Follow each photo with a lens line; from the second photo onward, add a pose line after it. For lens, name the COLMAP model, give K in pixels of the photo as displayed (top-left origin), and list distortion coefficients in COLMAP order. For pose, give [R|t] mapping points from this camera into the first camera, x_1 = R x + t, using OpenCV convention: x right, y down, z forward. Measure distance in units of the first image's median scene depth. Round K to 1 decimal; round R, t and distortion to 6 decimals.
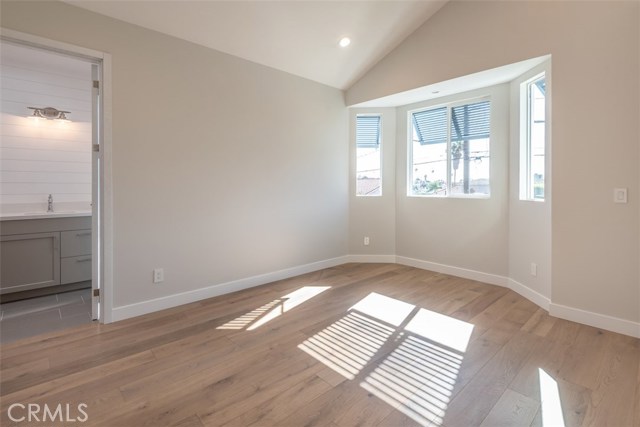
lens RADIAL K [[303.4, 0, 309.1], [0, 303.4, 187.7], [0, 0, 1]] dist [0.013564, -0.004825]
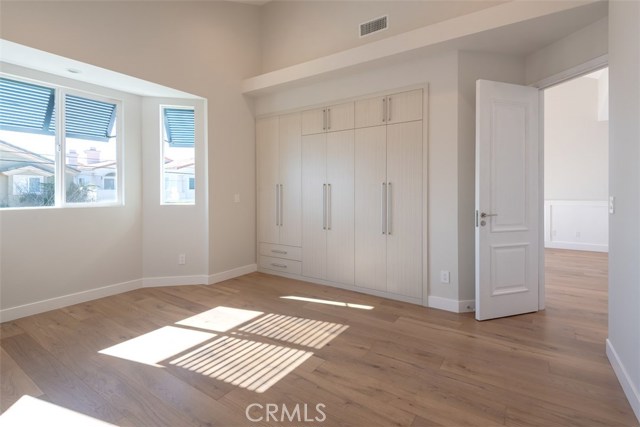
lens RADIAL K [[303.4, 0, 321.2], [0, 303.4, 216.4], [0, 0, 1]] dist [0.013564, -0.004825]
pose [[-0.255027, -0.078357, 0.963754, -0.786376], [0.004251, 0.996611, 0.082154, -0.010588], [-0.966925, 0.025049, -0.253830, 0.997735]]
